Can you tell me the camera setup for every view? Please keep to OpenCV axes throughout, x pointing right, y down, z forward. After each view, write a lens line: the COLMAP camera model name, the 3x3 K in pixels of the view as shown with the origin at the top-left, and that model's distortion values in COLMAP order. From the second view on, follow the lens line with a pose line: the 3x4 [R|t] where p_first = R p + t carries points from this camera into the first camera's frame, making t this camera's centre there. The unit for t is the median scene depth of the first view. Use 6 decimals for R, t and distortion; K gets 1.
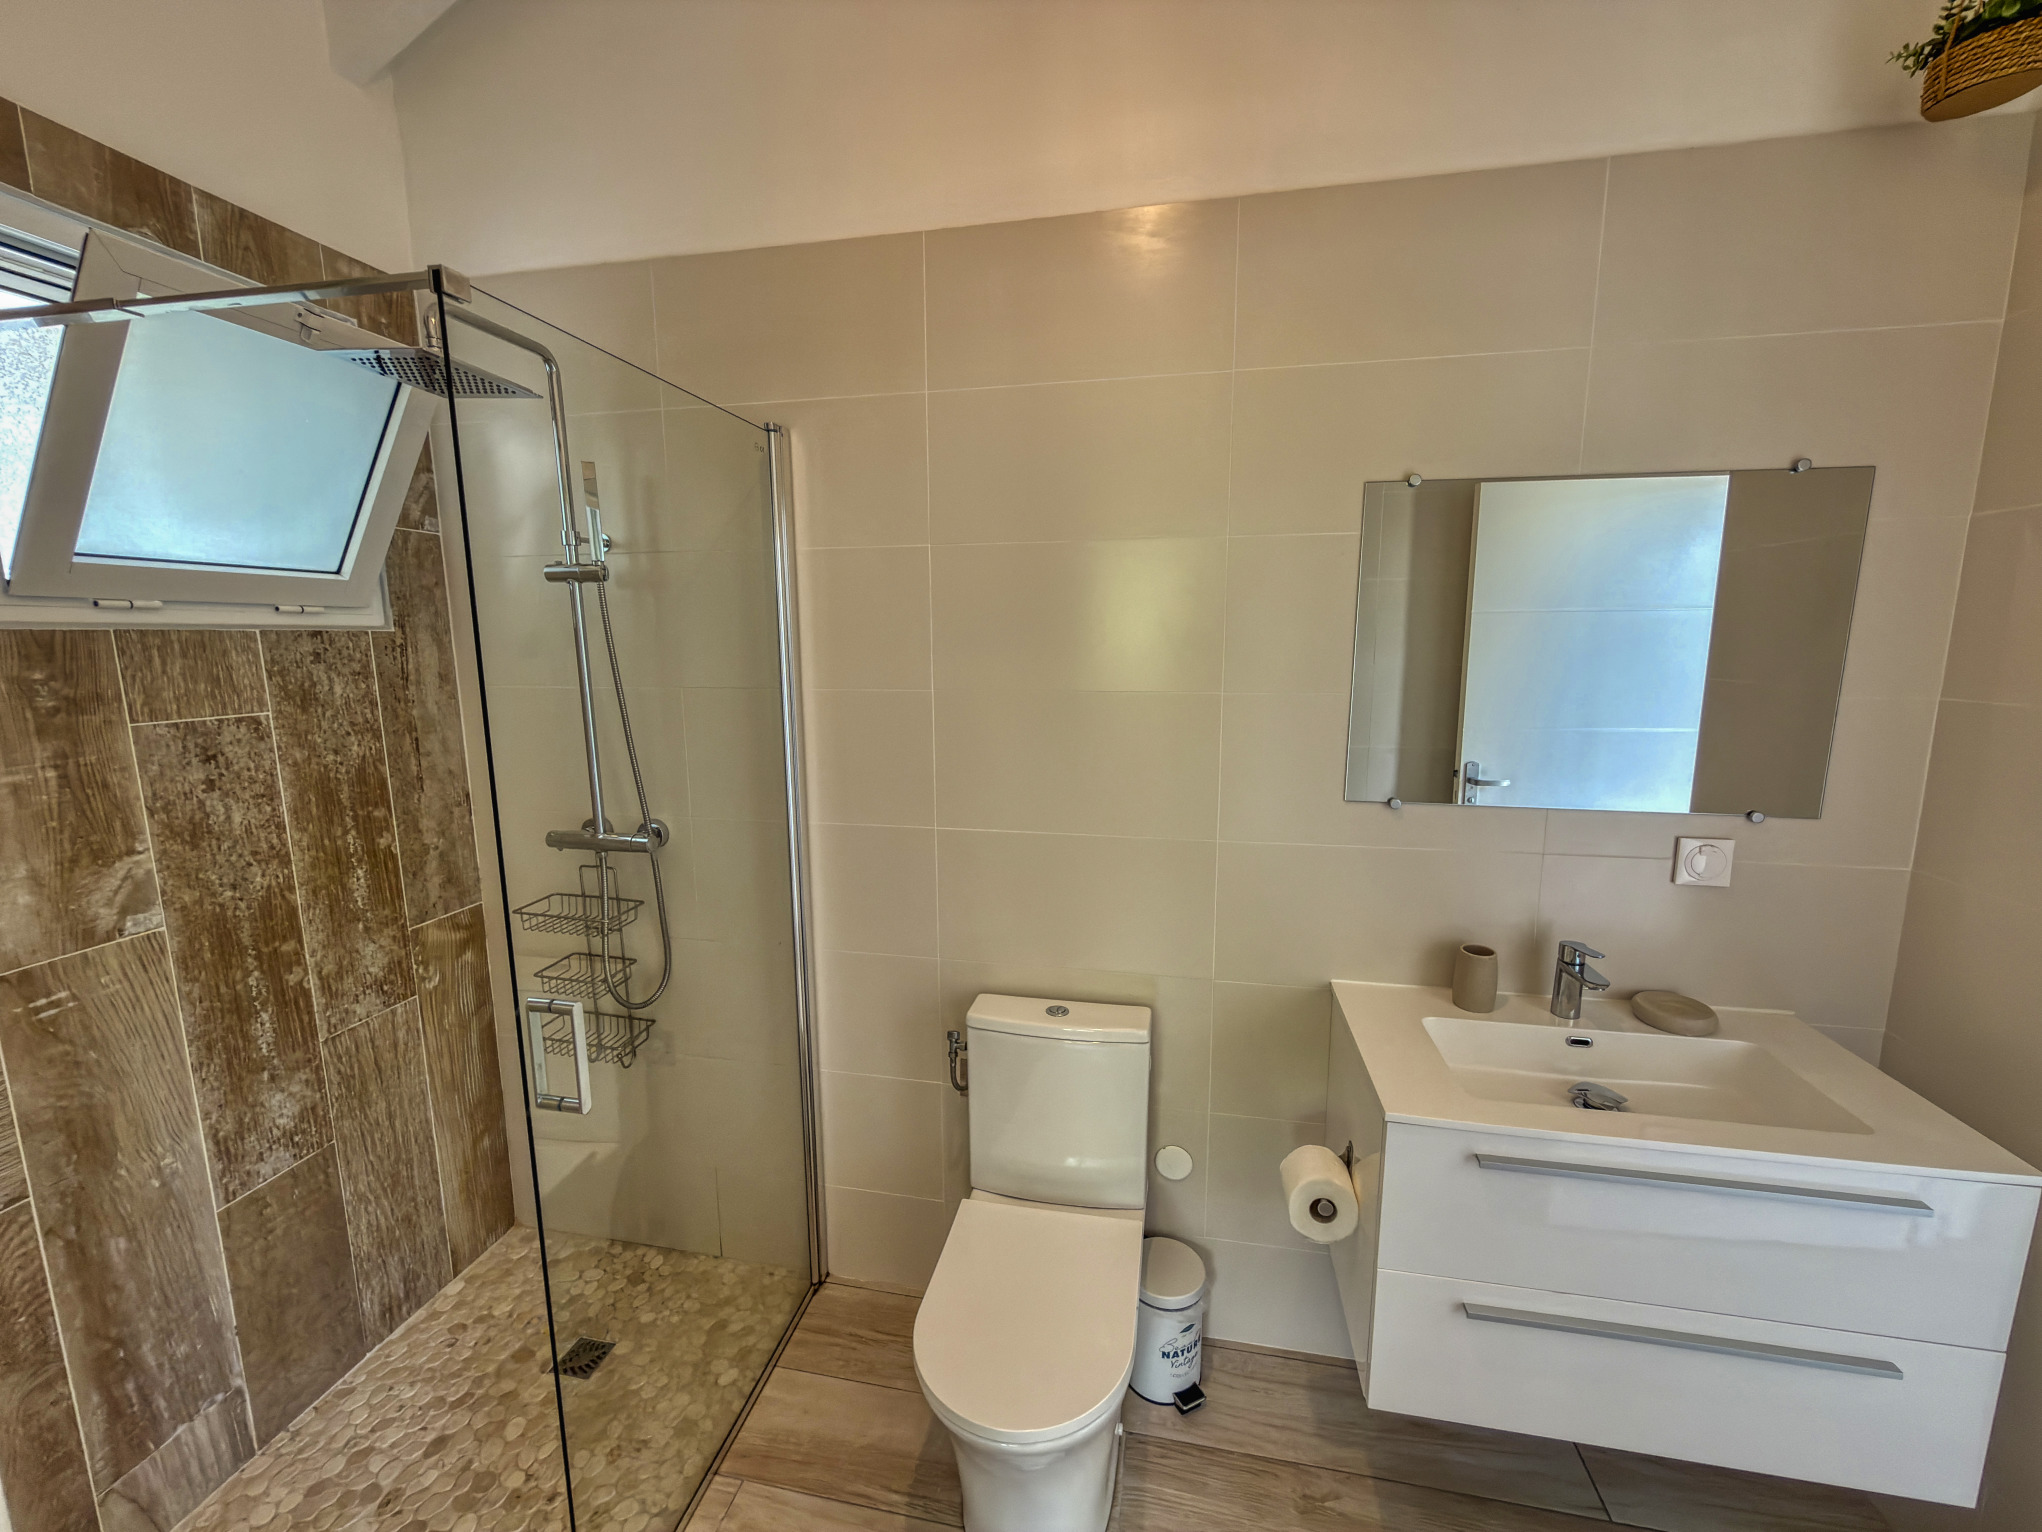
lens RADIAL K [[813.8, 0, 1025.7], [0, 813.8, 760.7], [0, 0, 1]] dist [-0.002263, -0.000199]
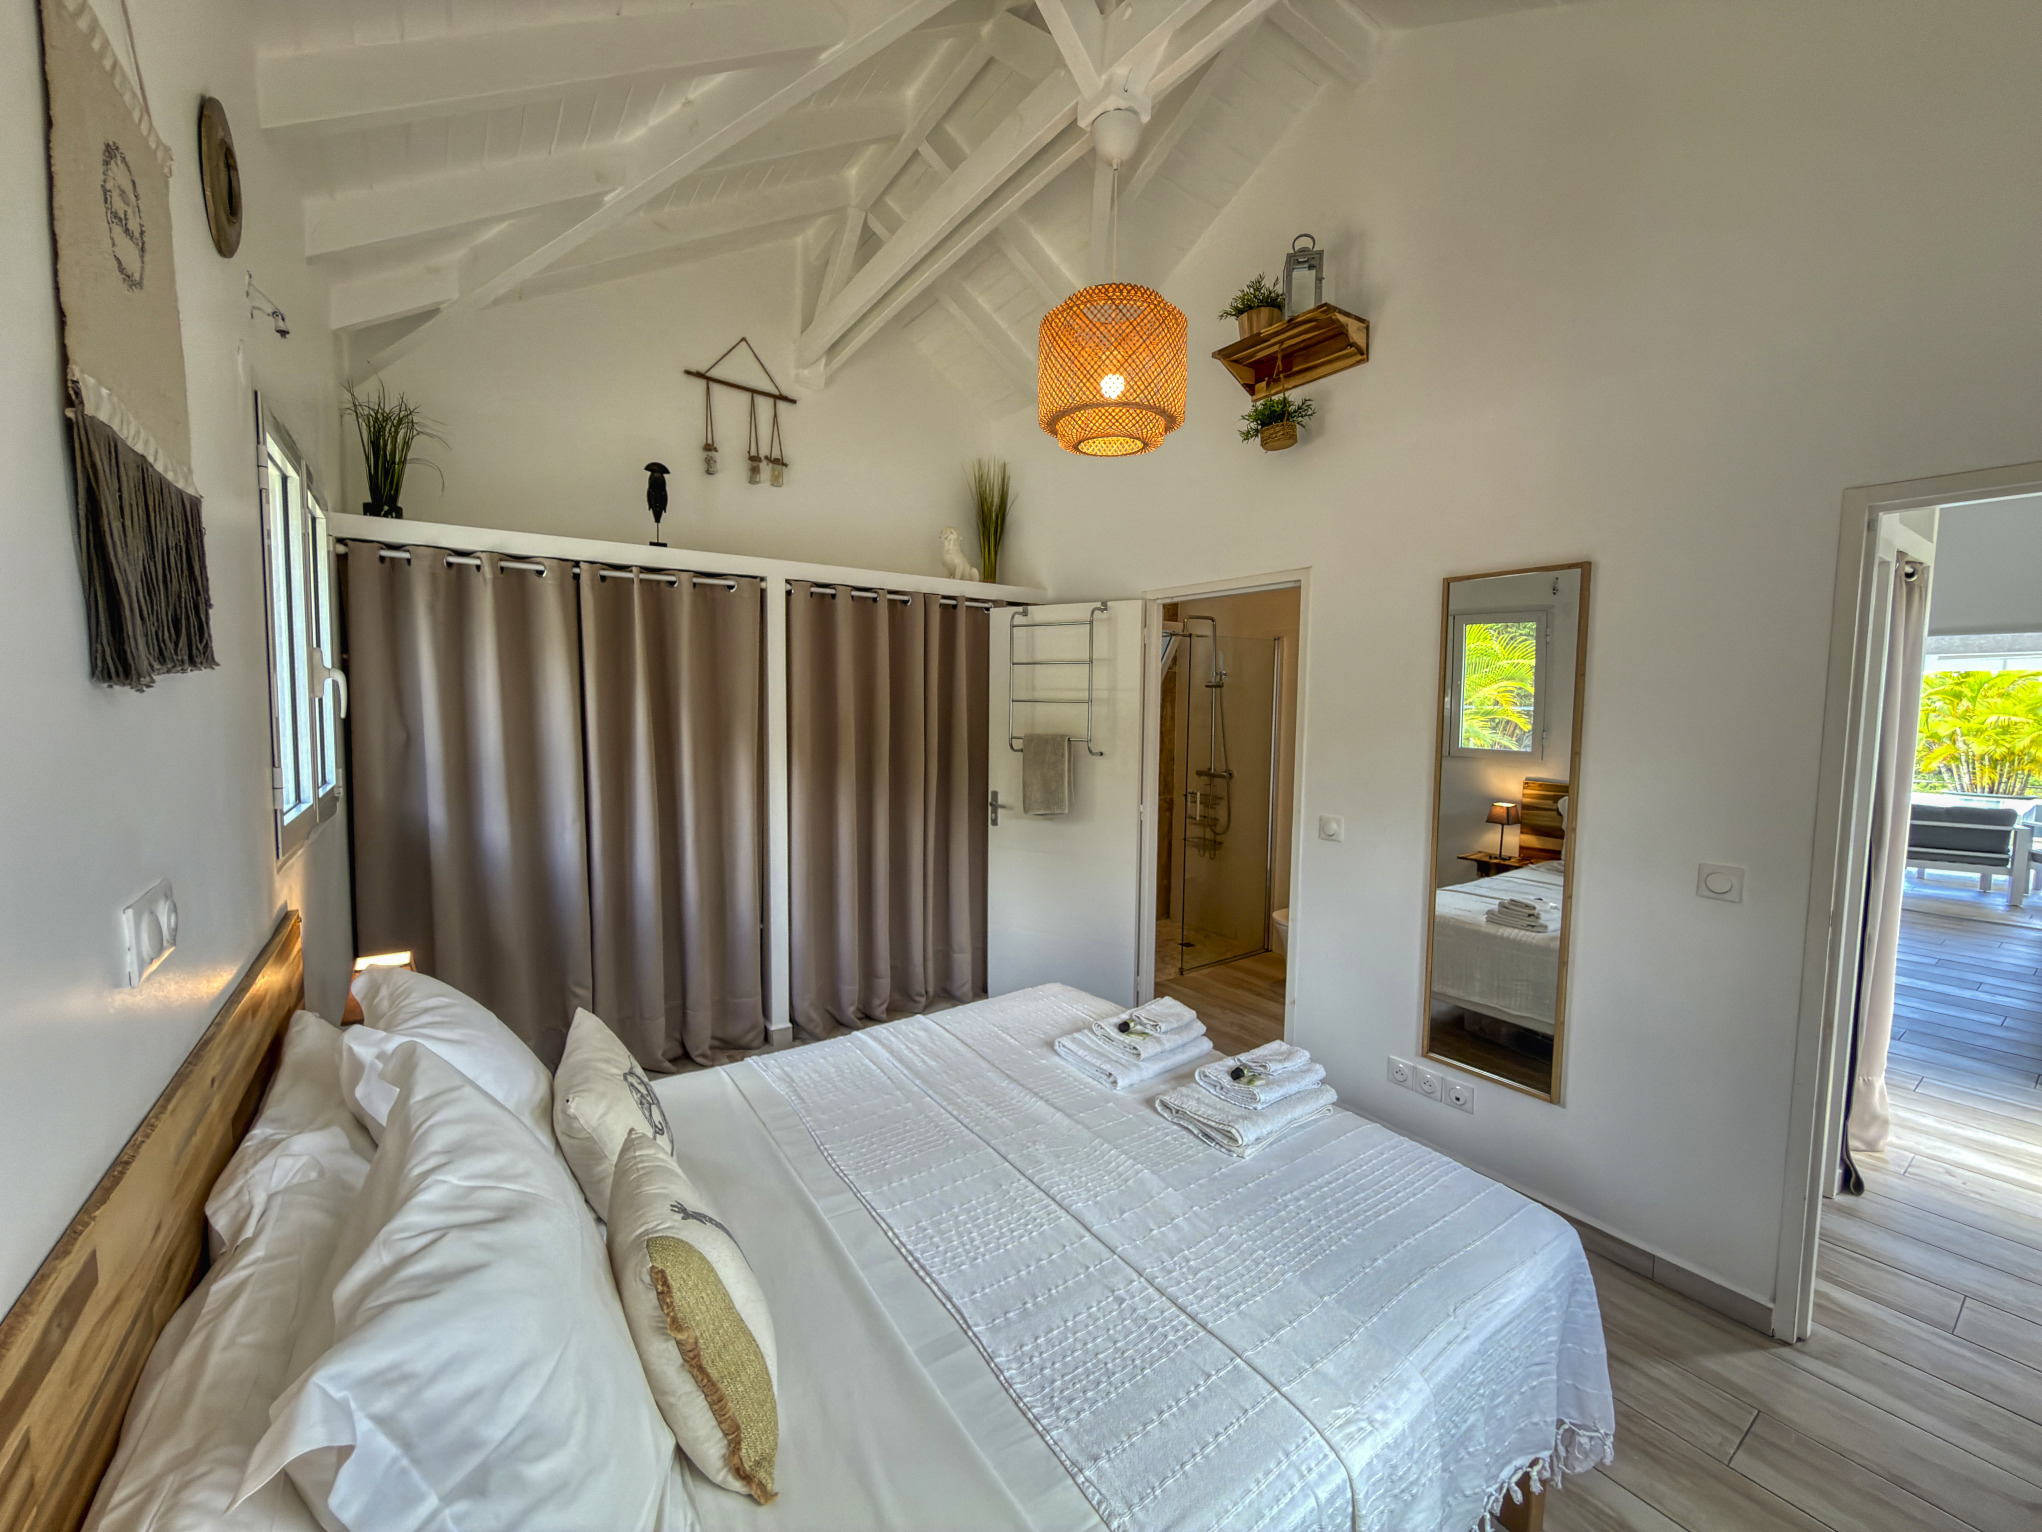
lens RADIAL K [[813.8, 0, 1025.7], [0, 813.8, 760.7], [0, 0, 1]] dist [-0.002263, -0.000199]
pose [[0.728290, 0.062581, -0.682405, 0.985899], [-0.120430, 0.992011, -0.037554, 0.237122], [0.674604, 0.109532, 0.730009, -1.601164]]
